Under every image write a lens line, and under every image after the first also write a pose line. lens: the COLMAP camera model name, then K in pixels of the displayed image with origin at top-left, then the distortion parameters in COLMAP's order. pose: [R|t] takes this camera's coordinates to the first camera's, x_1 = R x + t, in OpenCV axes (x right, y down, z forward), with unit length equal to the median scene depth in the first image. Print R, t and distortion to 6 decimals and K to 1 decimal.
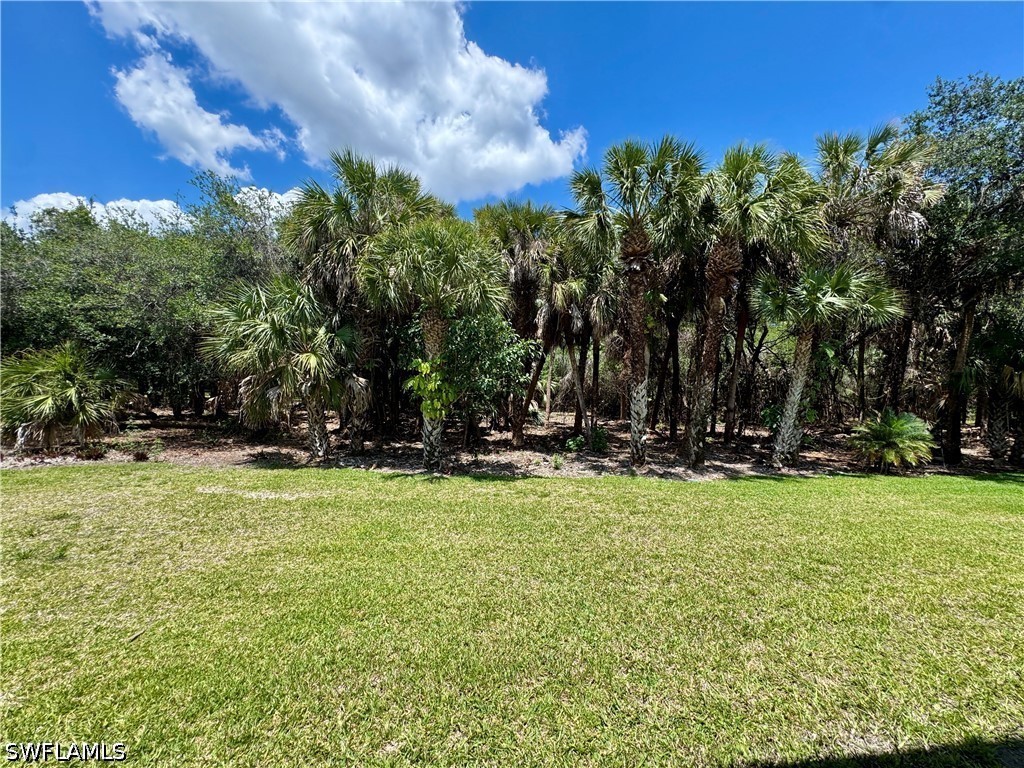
lens RADIAL K [[410.4, 0, 513.3], [0, 410.4, 382.0], [0, 0, 1]] dist [-0.003069, 0.000552]
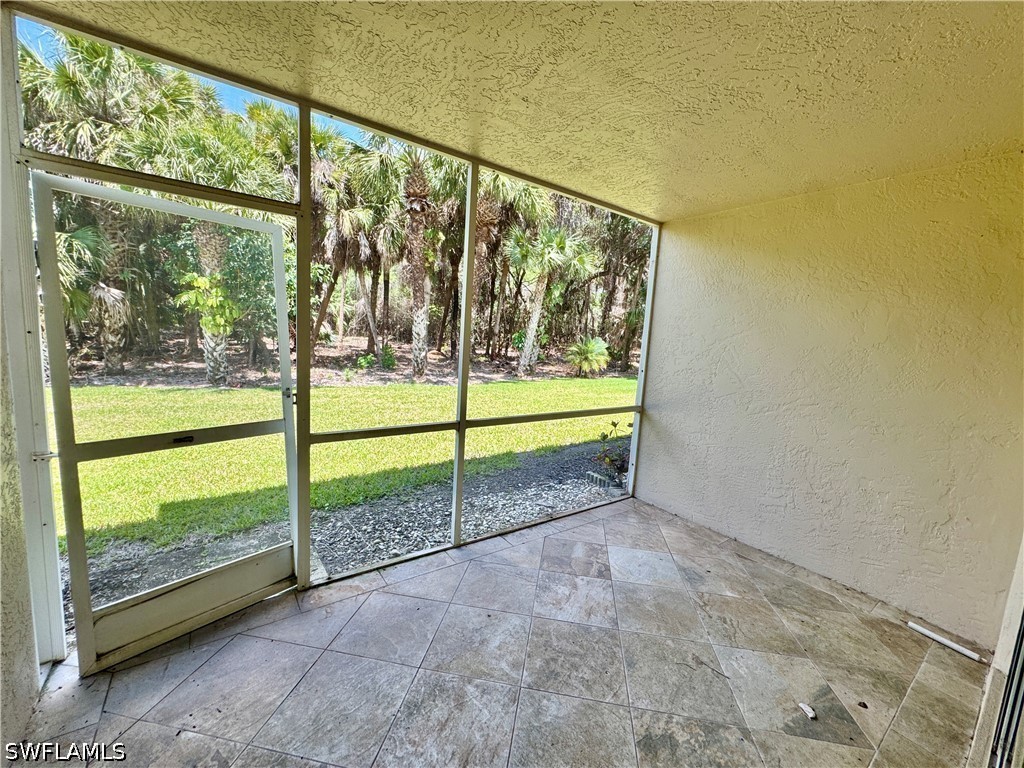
lens RADIAL K [[410.4, 0, 512.0], [0, 410.4, 385.5], [0, 0, 1]] dist [-0.003069, 0.000552]
pose [[0.891828, -0.037443, 0.450823, -0.002452], [-0.046015, 0.983891, 0.172745, 0.003246], [-0.450029, -0.174803, 0.875738, -0.203193]]
